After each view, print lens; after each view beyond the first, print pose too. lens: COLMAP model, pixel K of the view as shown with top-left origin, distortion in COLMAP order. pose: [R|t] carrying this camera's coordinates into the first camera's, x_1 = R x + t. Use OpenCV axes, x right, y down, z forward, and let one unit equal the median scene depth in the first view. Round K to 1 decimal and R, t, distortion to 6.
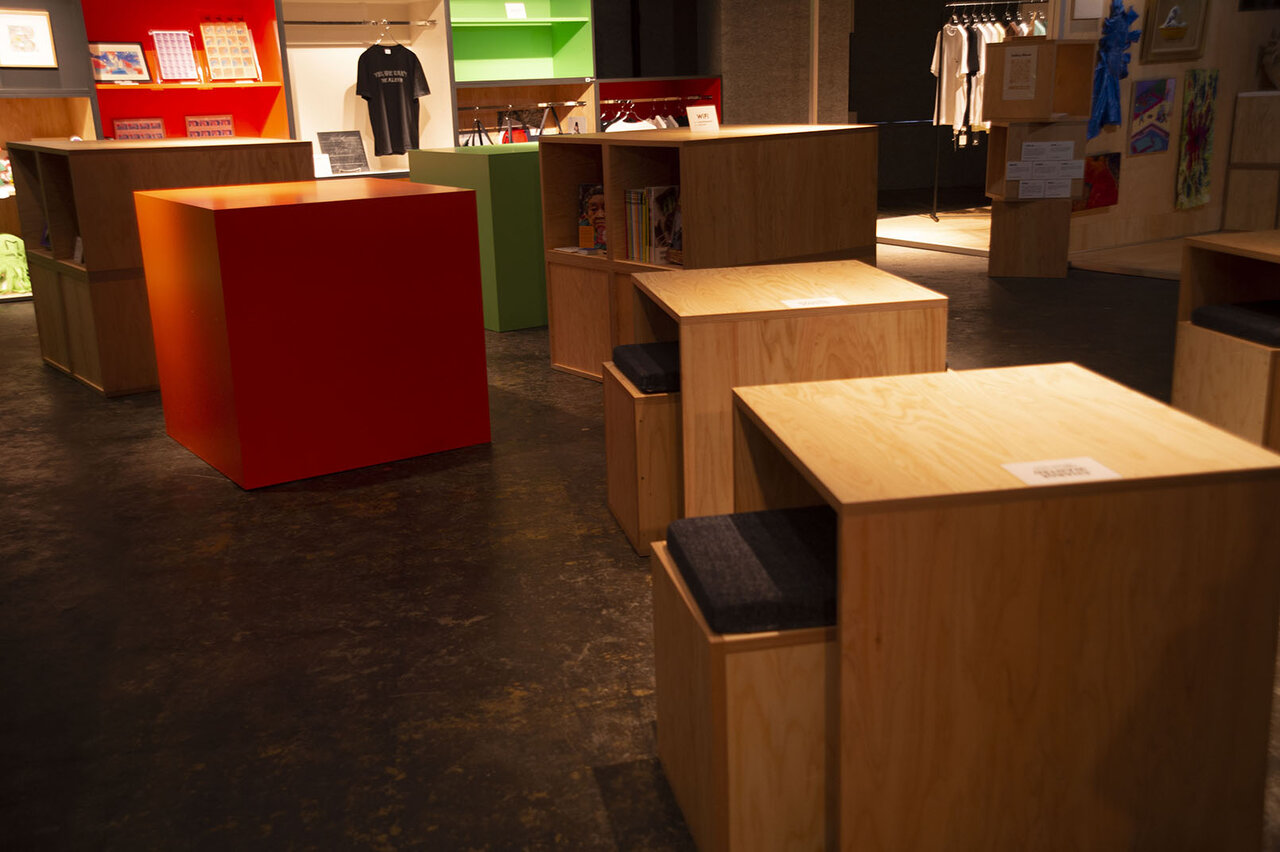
lens RADIAL K [[1323.1, 0, 640.0], [0, 1323.1, 426.0], [0, 0, 1]] dist [0.023102, 0.262980]
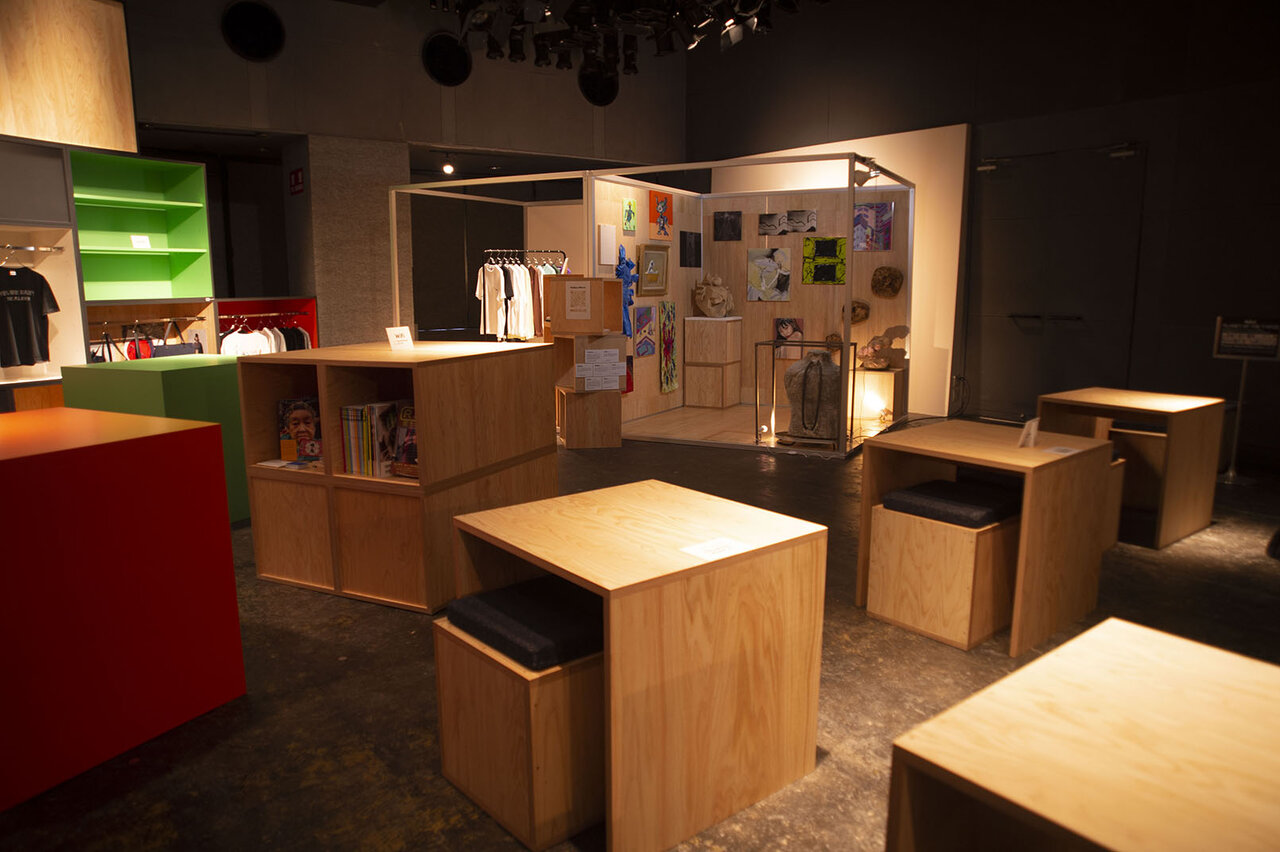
lens RADIAL K [[876.4, 0, 640.0], [0, 876.4, 426.0], [0, 0, 1]] dist [-0.142139, 0.126696]
pose [[0.877613, -0.051636, 0.476581, -0.078854], [0.102908, 0.991297, -0.082100, -0.051992], [-0.468194, 0.121096, 0.875289, 0.186977]]
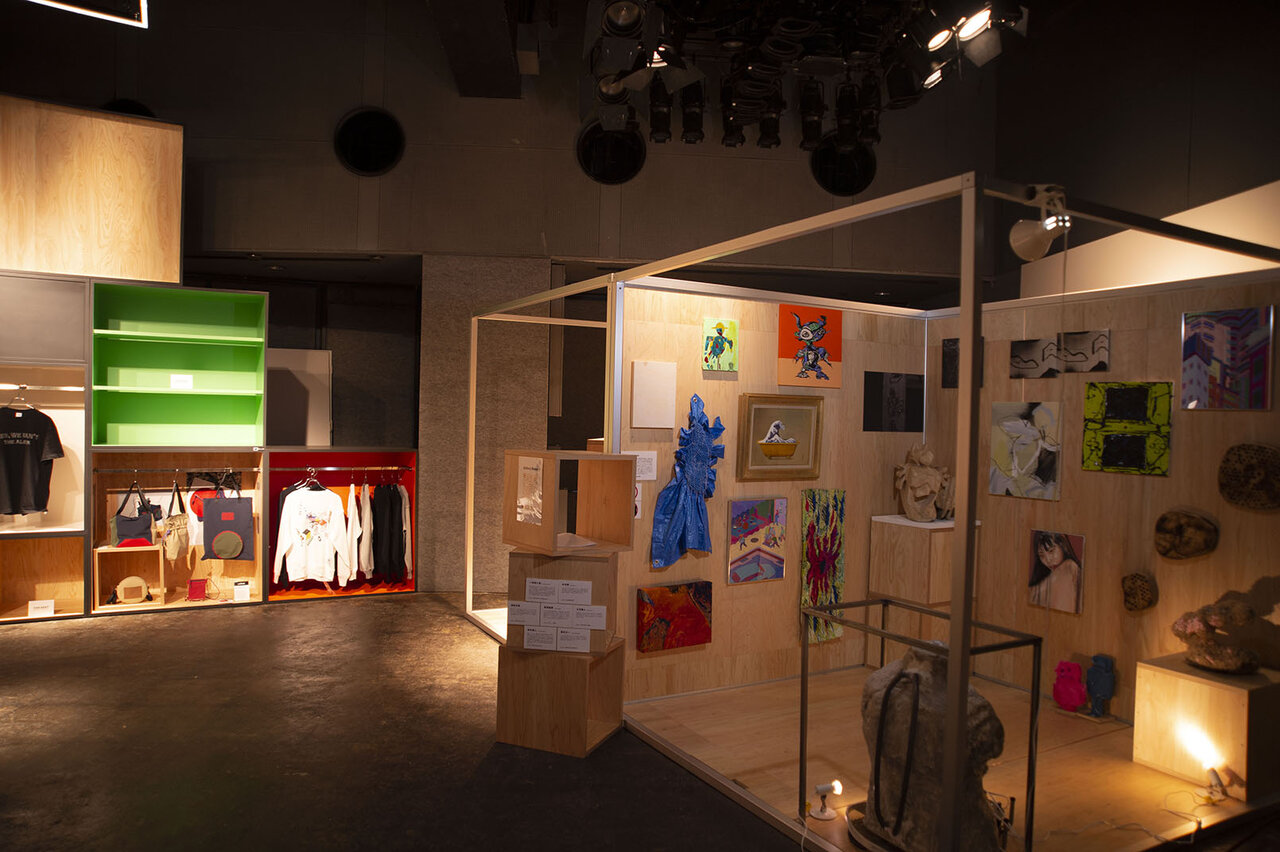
lens RADIAL K [[876.4, 0, 640.0], [0, 876.4, 426.0], [0, 0, 1]] dist [-0.142139, 0.126696]
pose [[0.996219, 0.053696, -0.068290, 0.338545], [-0.069017, 0.966609, -0.246787, -0.157751], [0.052758, 0.250567, 0.966661, 0.438932]]
